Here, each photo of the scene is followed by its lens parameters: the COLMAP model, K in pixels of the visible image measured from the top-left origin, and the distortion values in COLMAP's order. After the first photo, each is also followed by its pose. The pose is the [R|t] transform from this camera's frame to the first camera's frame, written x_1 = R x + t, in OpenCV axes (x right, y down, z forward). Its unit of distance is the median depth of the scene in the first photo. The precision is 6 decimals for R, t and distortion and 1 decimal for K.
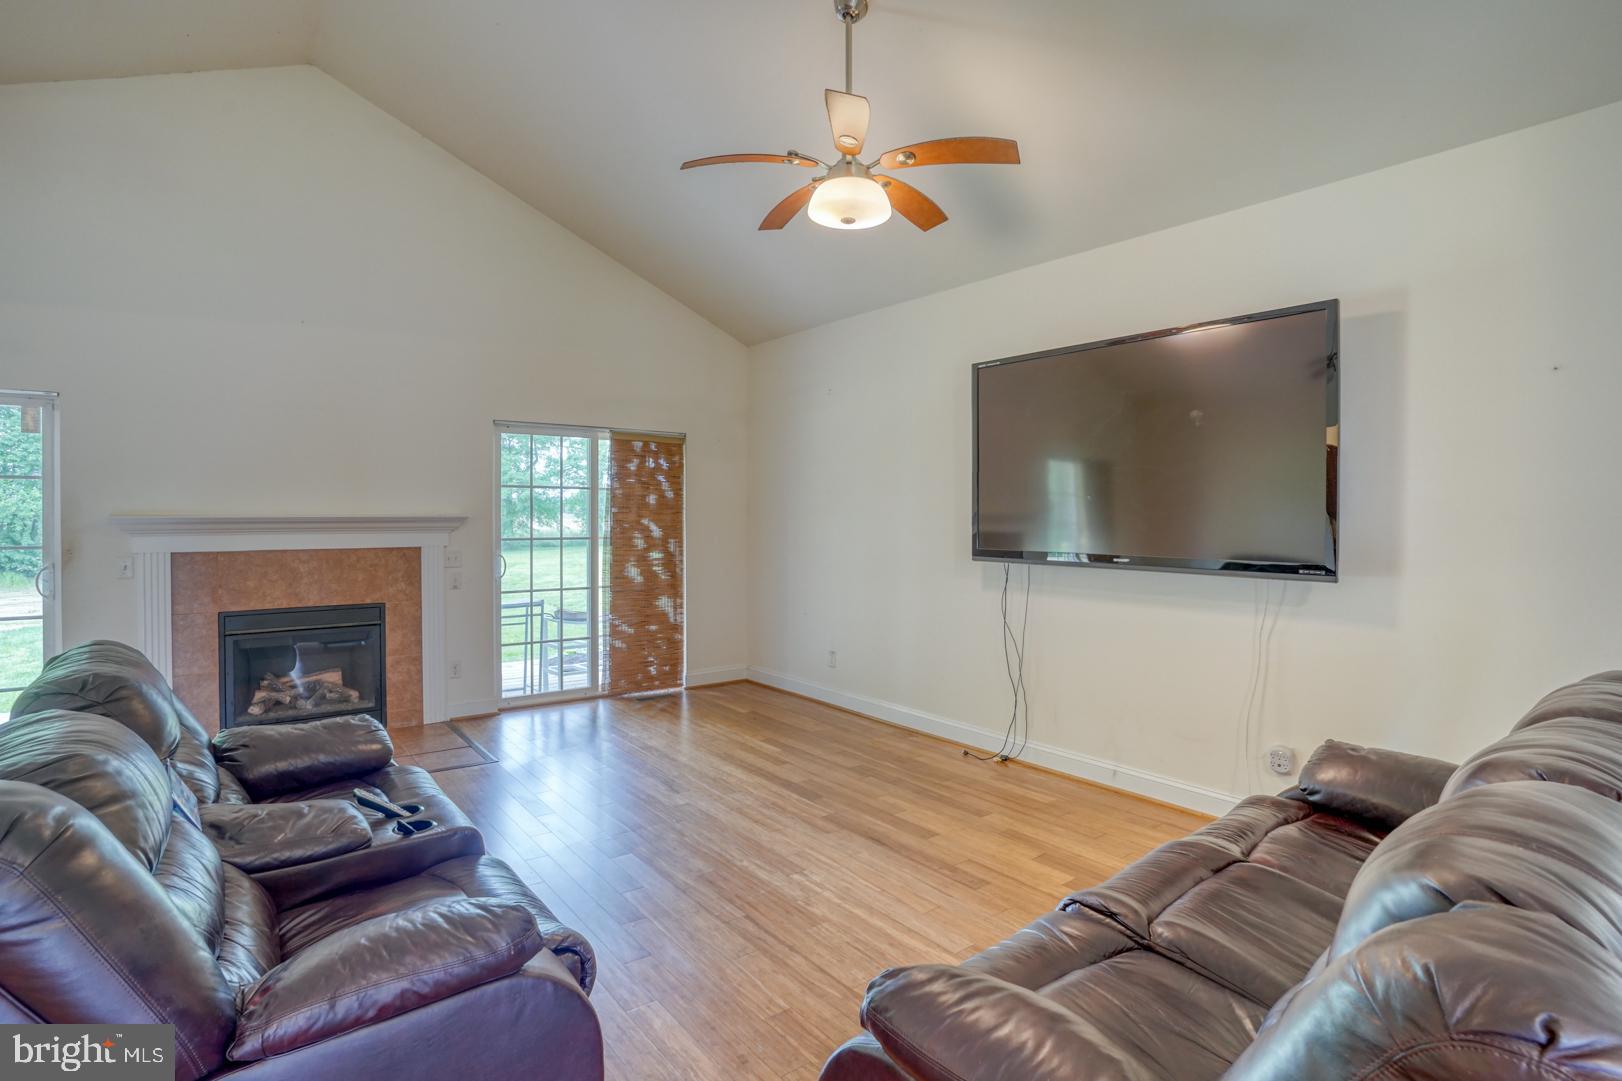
lens RADIAL K [[797.4, 0, 792.6], [0, 797.4, 517.2], [0, 0, 1]] dist [-0.028734, 0.000827]
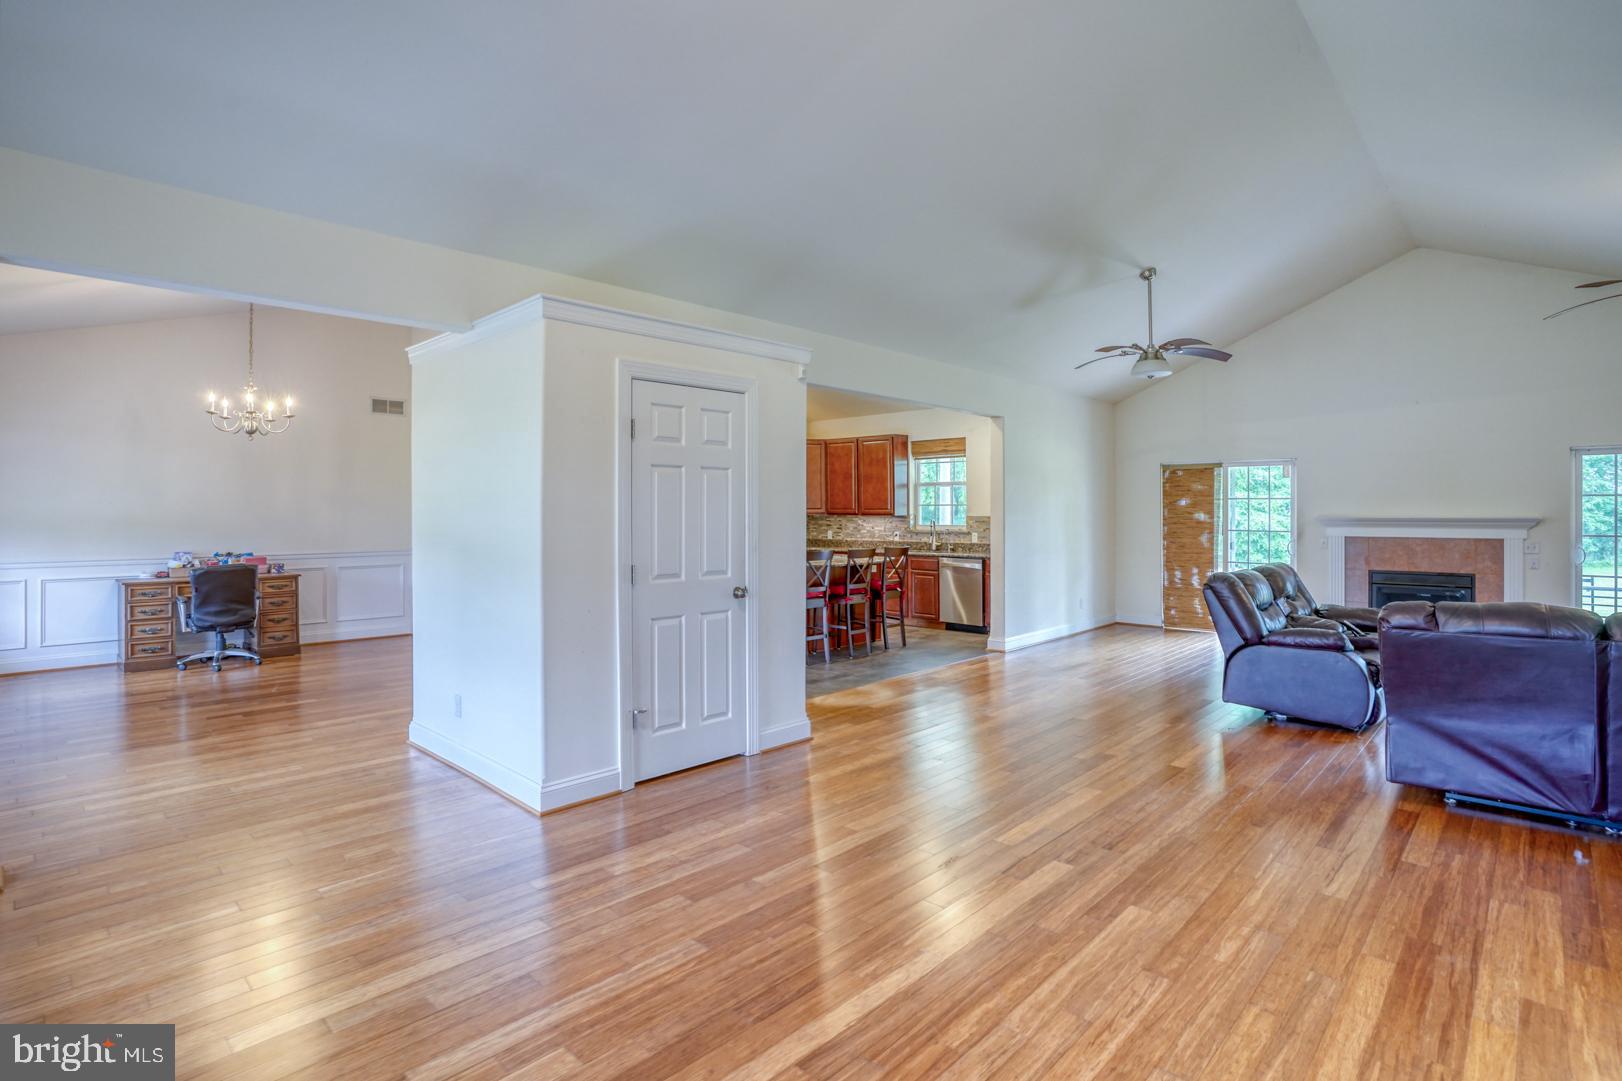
lens RADIAL K [[812.8, 0, 798.3], [0, 812.8, 546.8], [0, 0, 1]] dist [-0.068063, 0.025731]
pose [[0.161026, 0.034726, -0.986339, 0.710240], [-0.004251, 0.999396, 0.034491, 0.008050], [0.986941, -0.001361, 0.161077, -0.495238]]
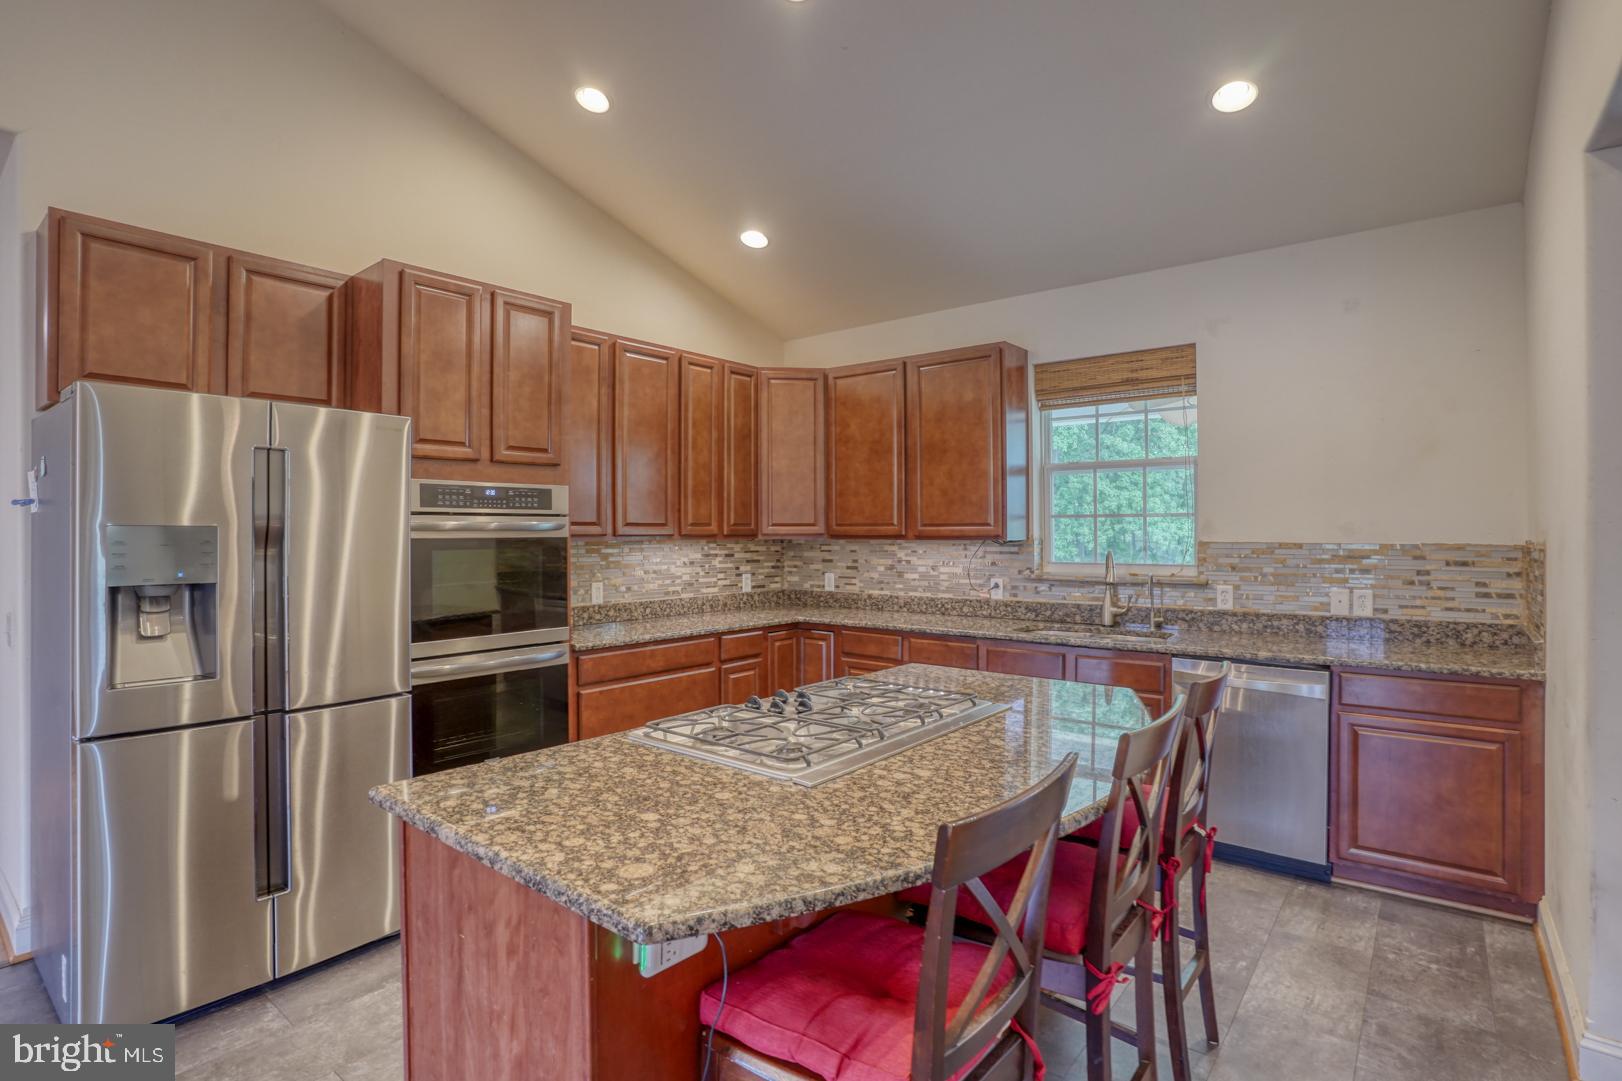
lens RADIAL K [[830.5, 0, 788.4], [0, 830.5, 530.8], [0, 0, 1]] dist [-0.085927, 0.052285]
pose [[0.235933, -0.008322, -0.971734, -0.448630], [-0.000943, 0.999961, -0.008792, -0.002958], [0.971769, 0.002991, 0.235916, -0.351875]]
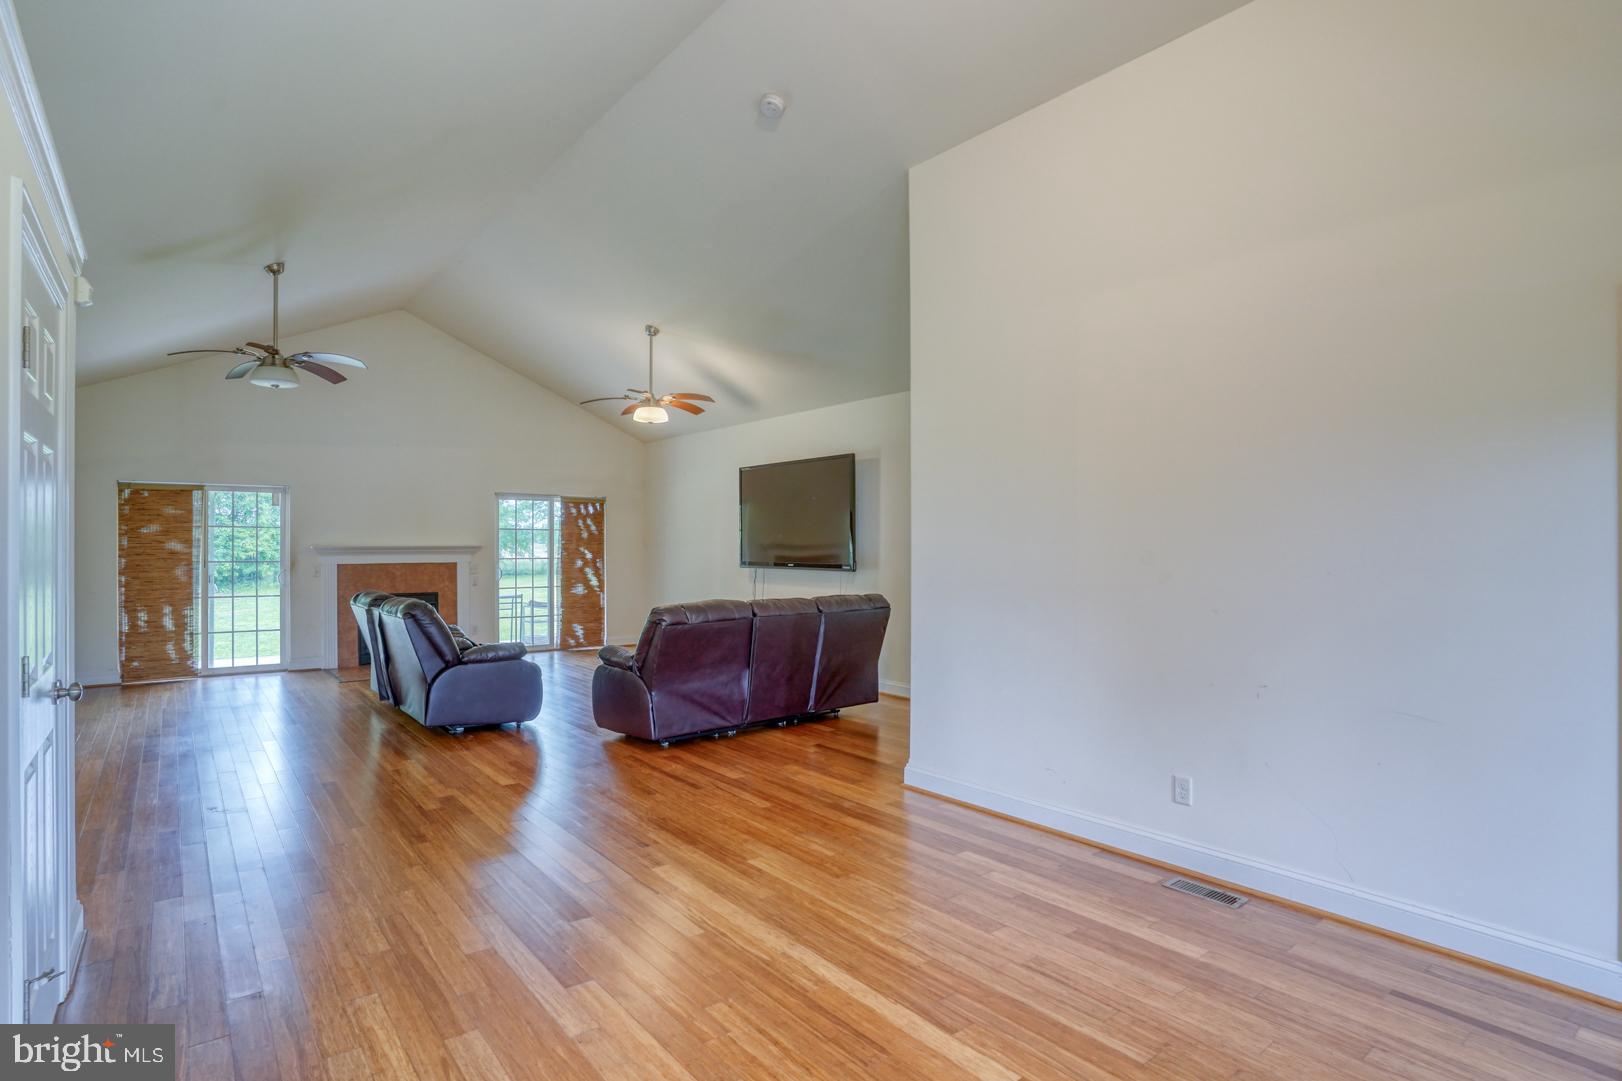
lens RADIAL K [[830.5, 0, 788.4], [0, 830.5, 530.8], [0, 0, 1]] dist [-0.085927, 0.052285]
pose [[0.999803, -0.005220, 0.019133, 0.250745], [0.005643, 0.999739, -0.022124, 0.009816], [-0.019012, 0.022227, 0.999572, -0.870172]]
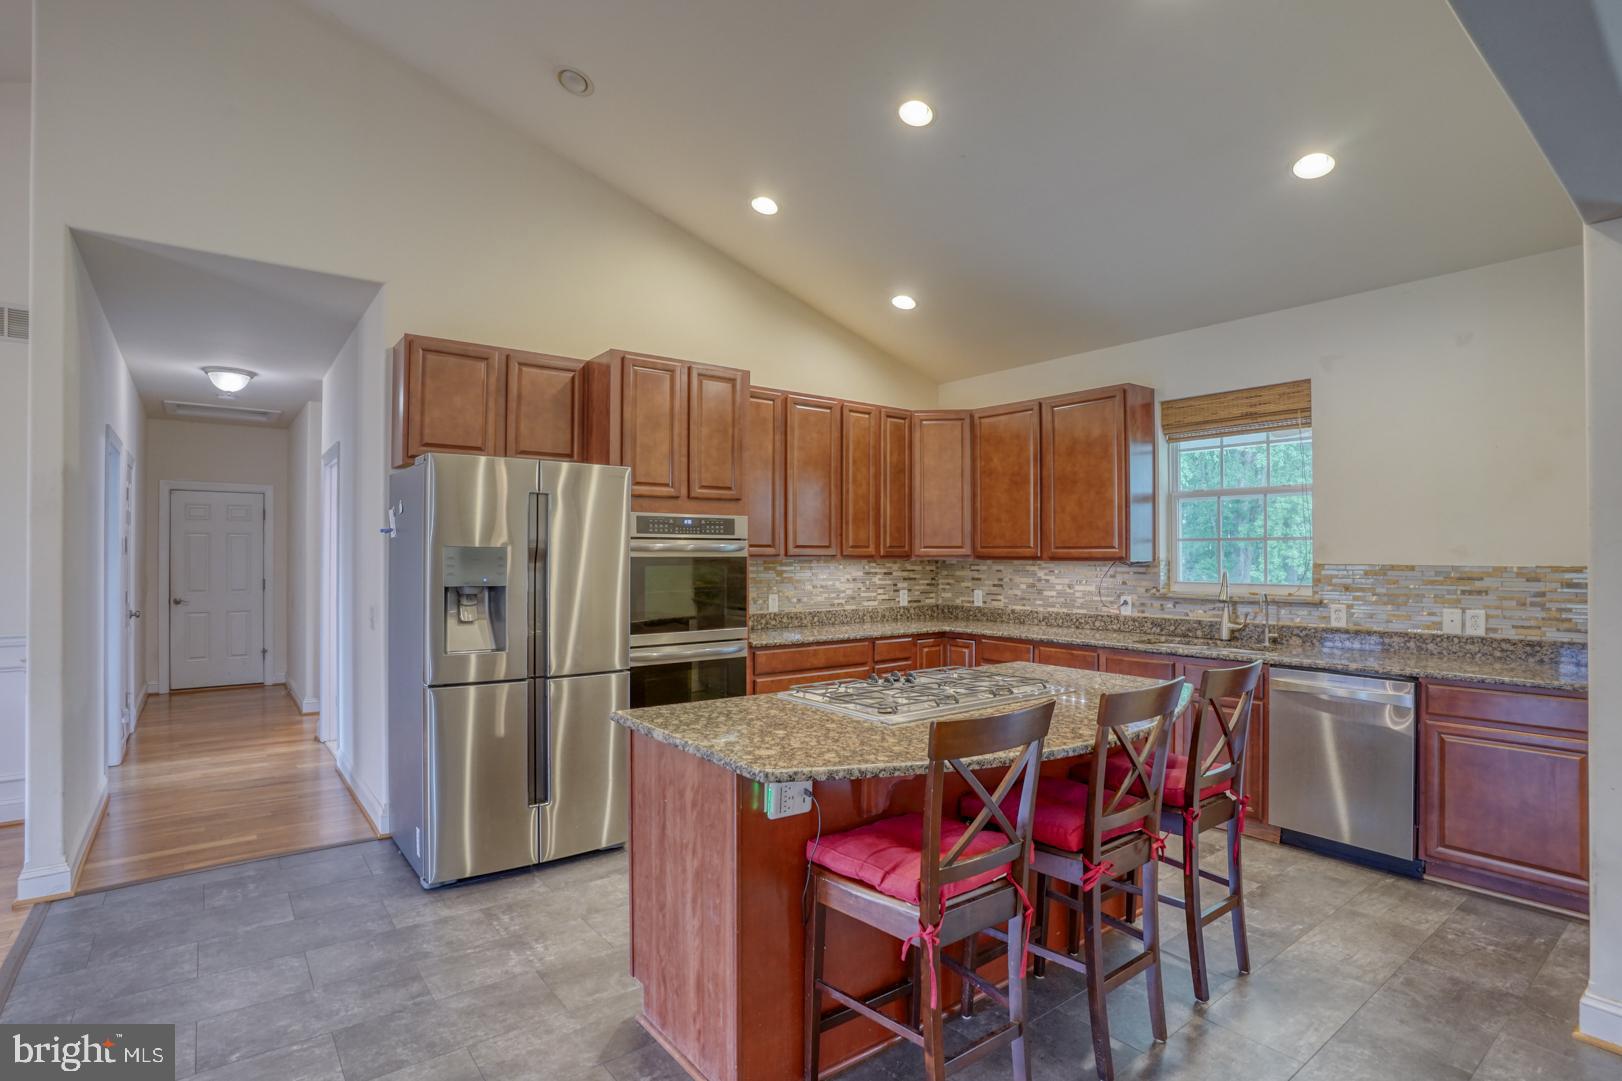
lens RADIAL K [[812.8, 0, 798.3], [0, 812.8, 546.8], [0, 0, 1]] dist [-0.068063, 0.025731]
pose [[0.019949, -0.015233, -0.999685, -0.312947], [-0.006153, 0.999863, -0.015359, -0.001238], [0.999782, 0.006458, 0.019853, -0.332367]]
